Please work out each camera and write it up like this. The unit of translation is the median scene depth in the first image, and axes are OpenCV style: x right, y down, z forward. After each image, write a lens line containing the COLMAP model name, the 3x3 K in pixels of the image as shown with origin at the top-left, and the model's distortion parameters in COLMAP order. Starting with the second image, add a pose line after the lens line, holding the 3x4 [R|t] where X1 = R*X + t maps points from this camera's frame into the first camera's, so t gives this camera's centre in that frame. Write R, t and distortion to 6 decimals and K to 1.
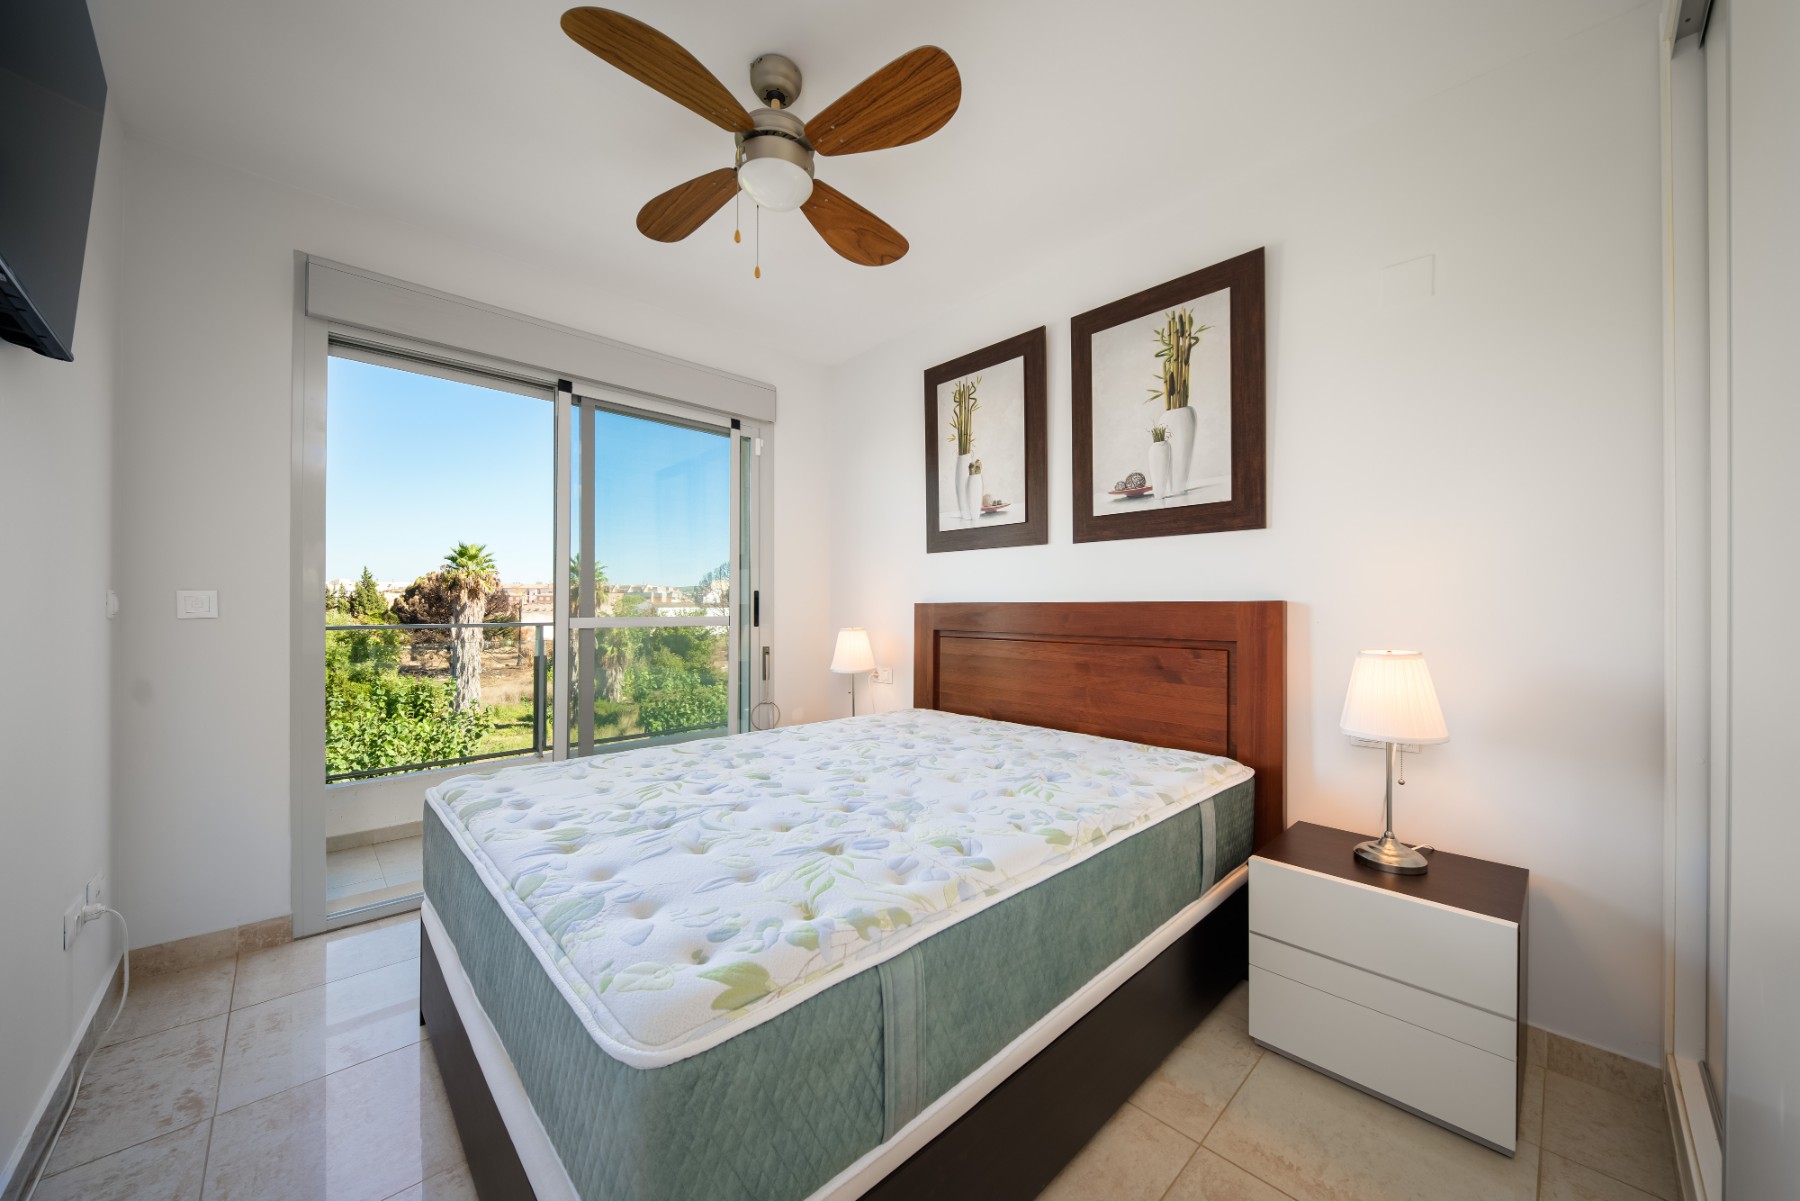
lens RADIAL K [[624.8, 0, 905.2], [0, 624.8, 600.4], [0, 0, 1]] dist [0.006590, -0.005403]
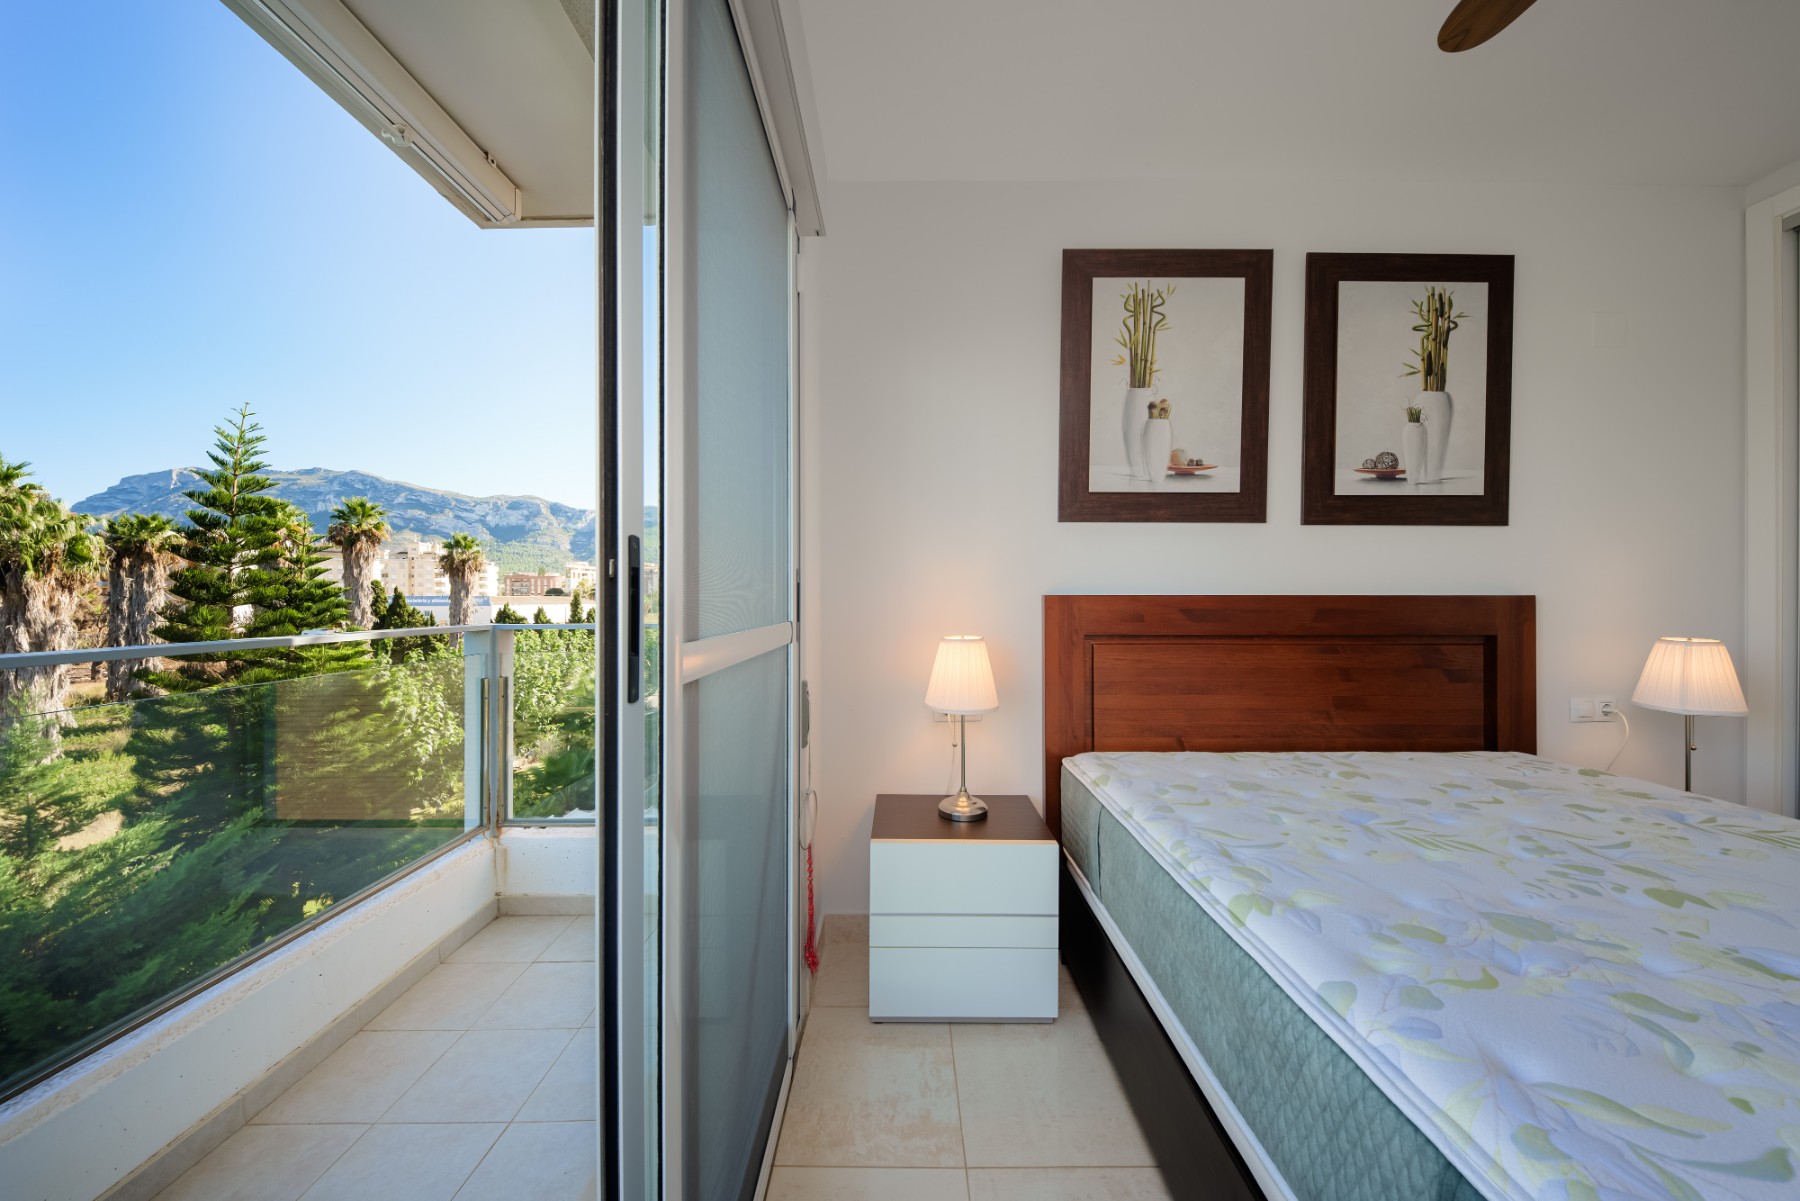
lens RADIAL K [[637.3, 0, 900.0], [0, 637.3, 600.5], [0, 0, 1]] dist [0.006929, -0.005591]
pose [[0.696468, 0.004399, 0.717575, -0.759121], [-0.008421, 0.999962, 0.002043, 0.013146], [-0.717539, -0.007465, 0.696479, 0.839715]]
